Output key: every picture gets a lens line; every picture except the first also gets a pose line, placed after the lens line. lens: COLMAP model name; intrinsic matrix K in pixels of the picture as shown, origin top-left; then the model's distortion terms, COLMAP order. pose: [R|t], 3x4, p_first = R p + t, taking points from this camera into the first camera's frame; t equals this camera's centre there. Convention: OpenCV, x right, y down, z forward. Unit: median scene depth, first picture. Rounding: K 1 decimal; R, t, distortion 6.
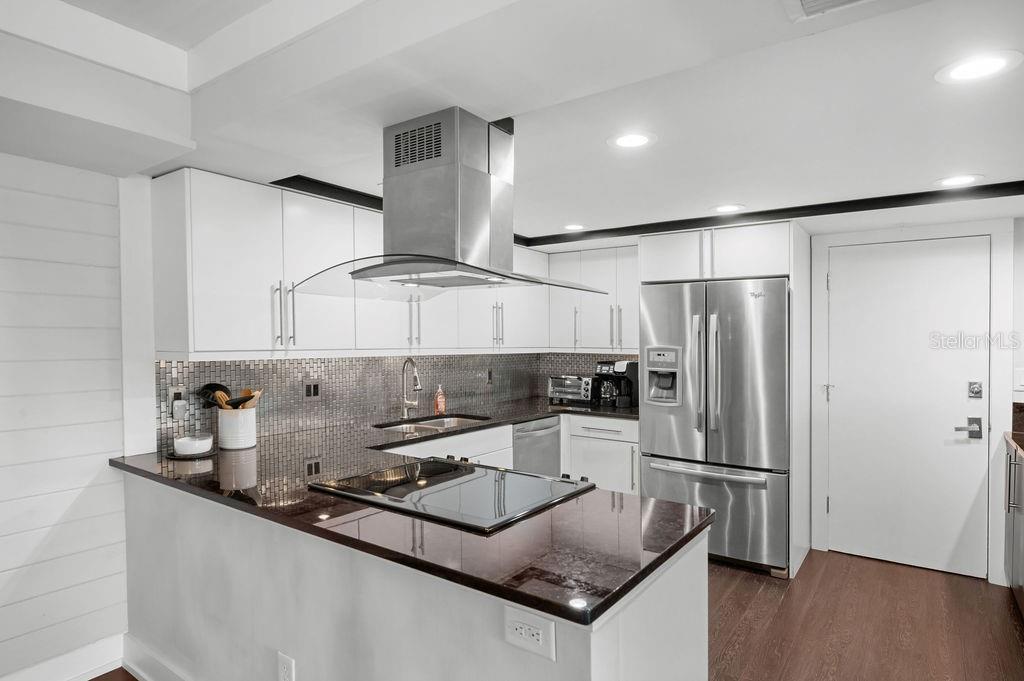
lens RADIAL K [[534.7, 0, 597.5], [0, 534.7, 350.3], [0, 0, 1]] dist [-0.003974, -0.001131]
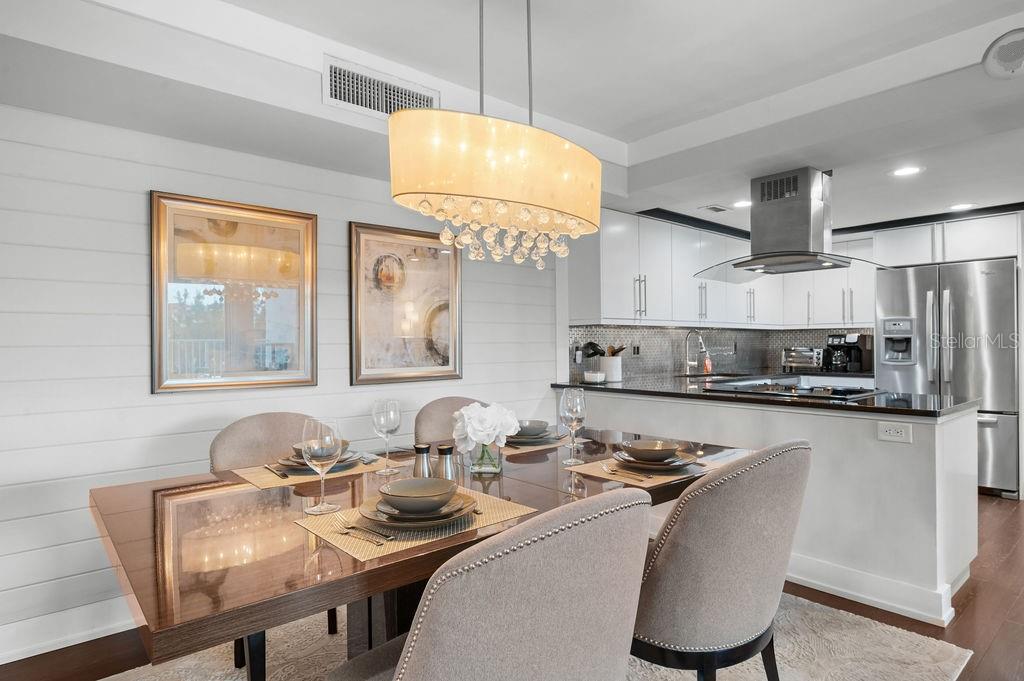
lens RADIAL K [[534.6, 0, 603.4], [0, 534.6, 342.1], [0, 0, 1]] dist [-0.003069, -0.001055]
pose [[0.962951, -0.004586, -0.269636, -0.233433], [0.000276, 0.999872, -0.016021, 0.078794], [0.269675, 0.015354, 0.962829, -0.453589]]
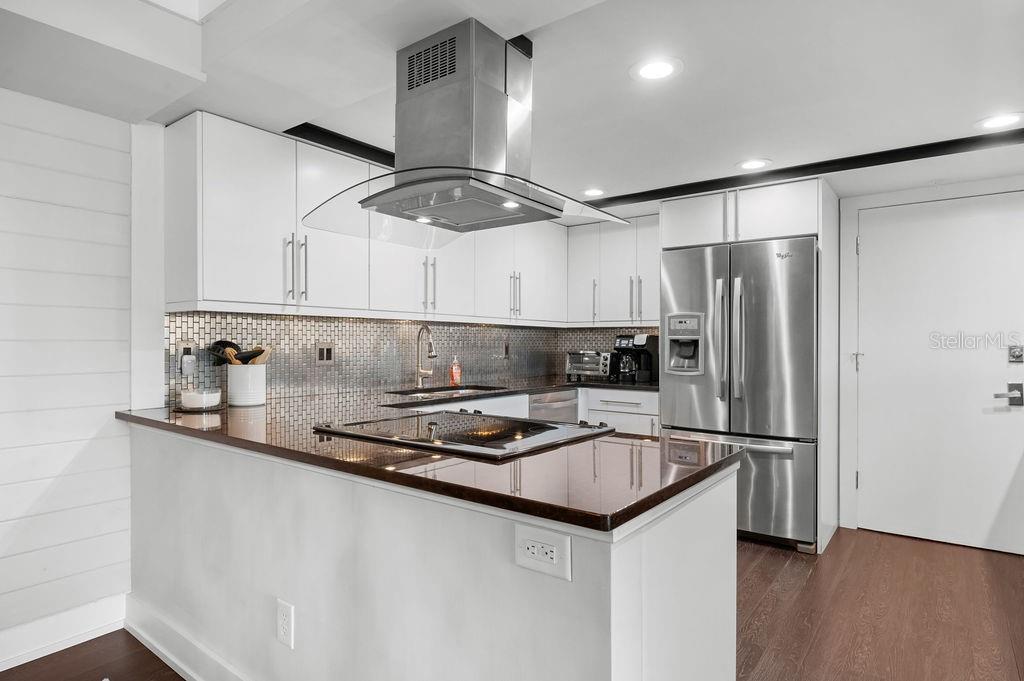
lens RADIAL K [[534.6, 0, 603.4], [0, 534.6, 342.1], [0, 0, 1]] dist [-0.003069, -0.001055]
pose [[0.999718, 0.007172, -0.022648, -0.002485], [-0.007553, 0.999830, -0.016815, 0.068861], [0.022523, 0.016981, 0.999602, 0.034108]]
